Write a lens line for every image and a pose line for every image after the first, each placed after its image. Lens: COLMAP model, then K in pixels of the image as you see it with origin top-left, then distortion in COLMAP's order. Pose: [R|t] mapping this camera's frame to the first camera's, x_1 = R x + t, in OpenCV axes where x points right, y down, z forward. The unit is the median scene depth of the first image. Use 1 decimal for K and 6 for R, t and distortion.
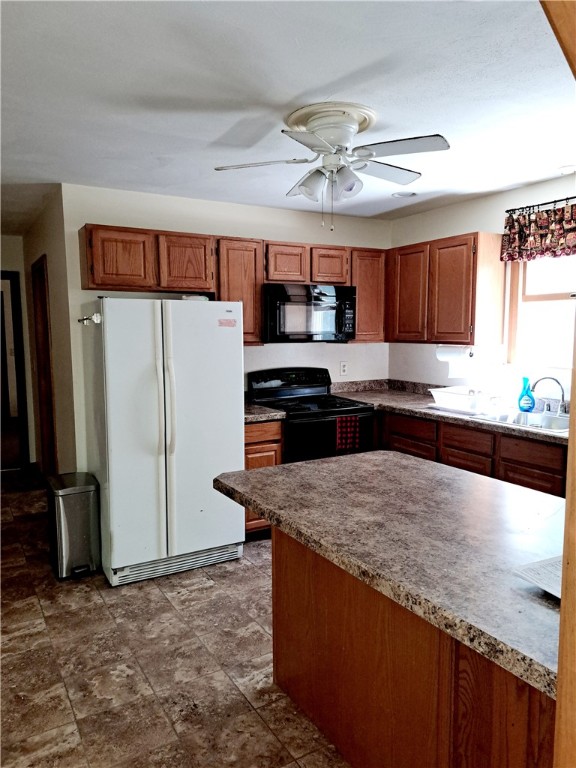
lens RADIAL K [[539.7, 0, 288.0], [0, 539.7, 384.0], [0, 0, 1]] dist [0.063022, -0.055199]
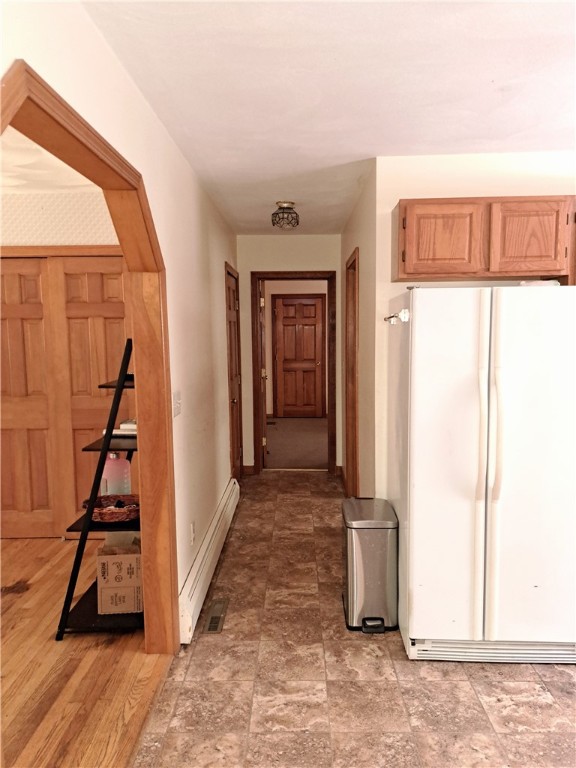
lens RADIAL K [[539.7, 0, 288.0], [0, 539.7, 384.0], [0, 0, 1]] dist [0.063022, -0.055199]
pose [[0.845600, 0.047639, -0.531687, -0.068805], [-0.046071, 0.998806, 0.016220, -0.024995], [0.531825, 0.010780, 0.846785, 0.233848]]
